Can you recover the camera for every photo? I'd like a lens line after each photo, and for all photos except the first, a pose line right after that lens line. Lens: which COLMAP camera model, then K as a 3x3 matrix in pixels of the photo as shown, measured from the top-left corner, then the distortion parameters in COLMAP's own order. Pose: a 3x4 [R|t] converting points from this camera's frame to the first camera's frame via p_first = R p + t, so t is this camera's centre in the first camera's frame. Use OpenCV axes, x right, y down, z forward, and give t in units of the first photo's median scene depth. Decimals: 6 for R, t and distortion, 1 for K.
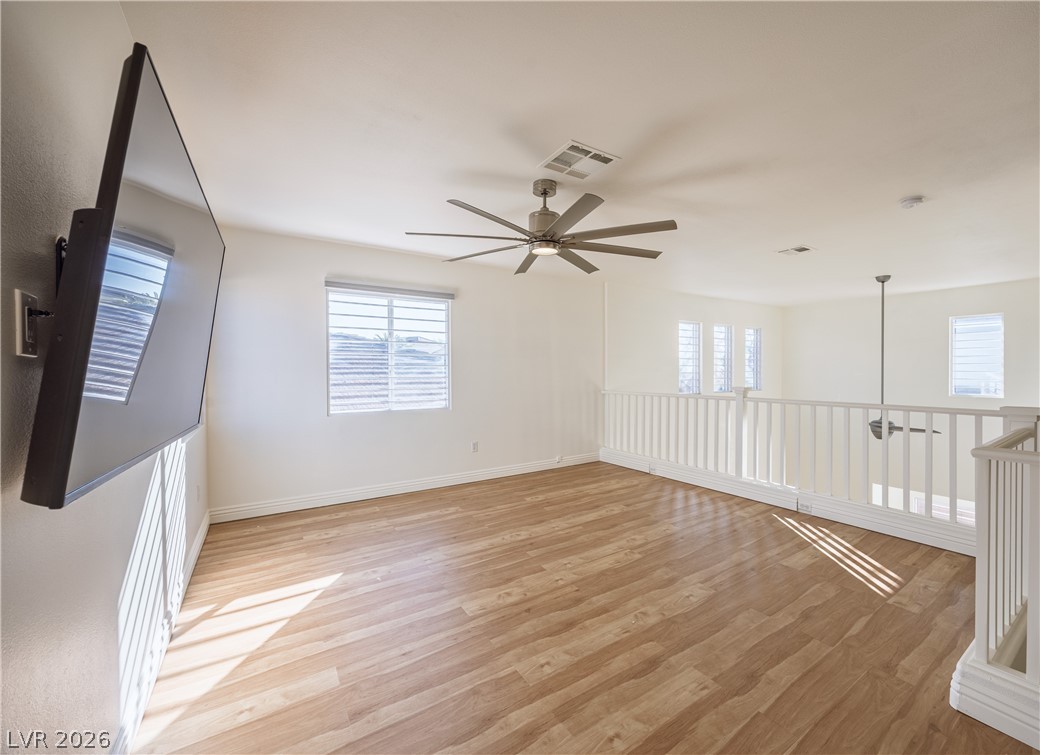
lens RADIAL K [[427.3, 0, 569.8], [0, 427.3, 373.8], [0, 0, 1]] dist [-0.002356, -0.000526]
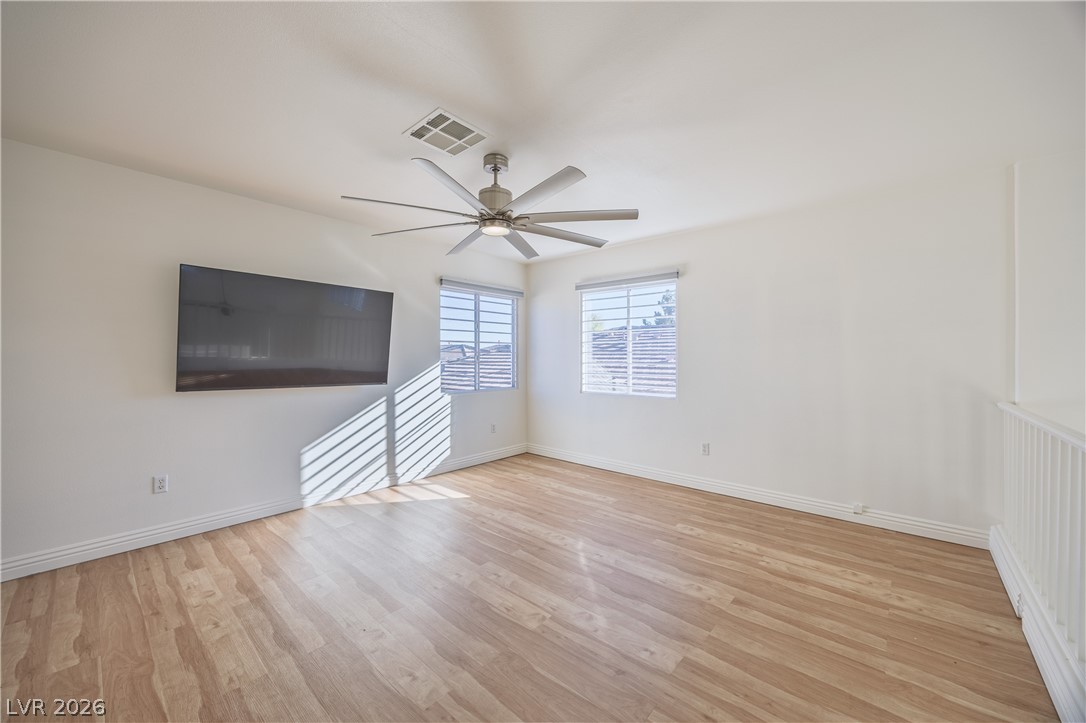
lens RADIAL K [[410.3, 0, 547.0], [0, 410.3, 358.8], [0, 0, 1]] dist [-0.005398, -0.000093]
pose [[0.224449, 0.007096, -0.974460, 0.767710], [-0.008666, 0.999948, 0.005286, -0.009240], [0.974447, 0.007258, 0.224498, 0.826217]]
